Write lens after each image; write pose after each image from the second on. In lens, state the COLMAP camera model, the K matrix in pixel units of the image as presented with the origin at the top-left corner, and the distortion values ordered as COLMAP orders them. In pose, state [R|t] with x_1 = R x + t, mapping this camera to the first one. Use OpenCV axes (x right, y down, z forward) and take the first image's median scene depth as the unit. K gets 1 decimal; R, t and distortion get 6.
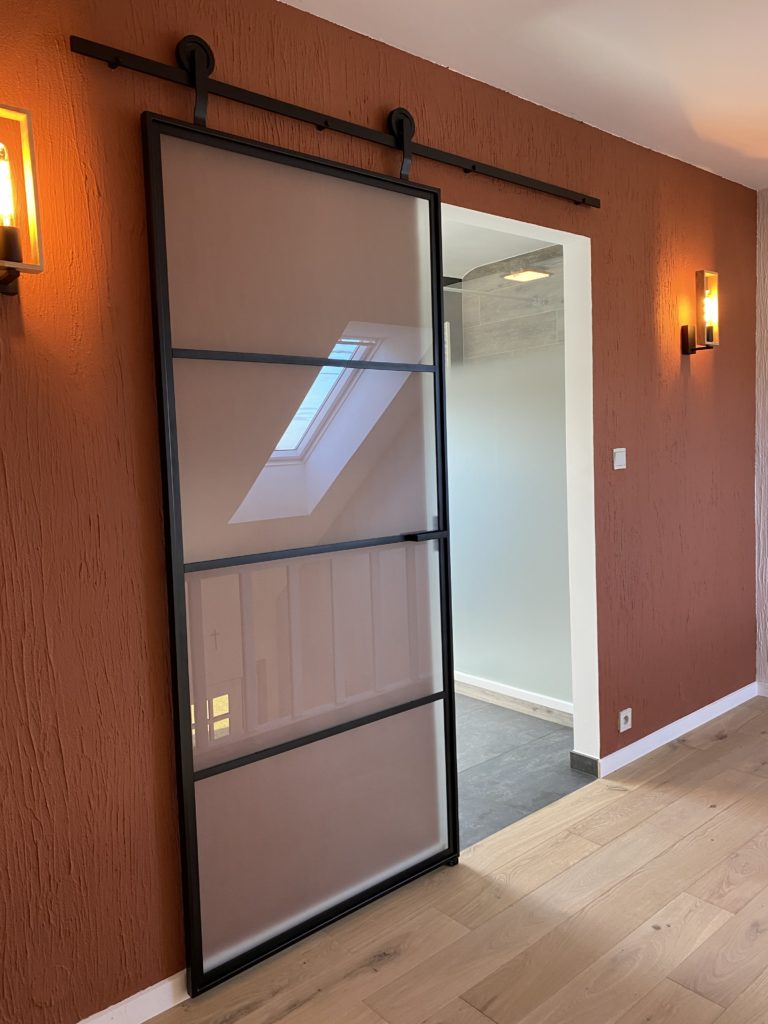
lens RADIAL K [[778.1, 0, 380.2], [0, 778.1, 513.5], [0, 0, 1]] dist [0.035022, -0.018713]
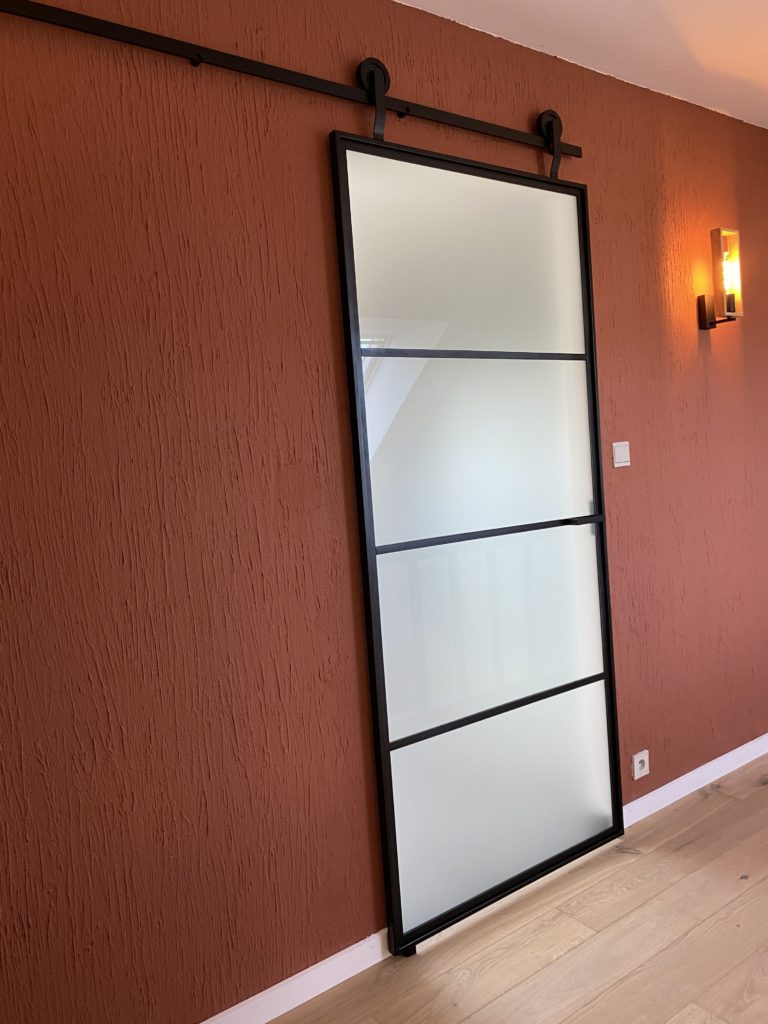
lens RADIAL K [[778.1, 0, 388.9], [0, 778.1, 509.8], [0, 0, 1]] dist [0.035022, -0.018713]
pose [[0.996318, -0.029536, -0.080485, 0.119251], [0.028271, 0.999459, -0.016803, -0.003067], [0.080938, 0.014465, 0.996614, 0.136072]]
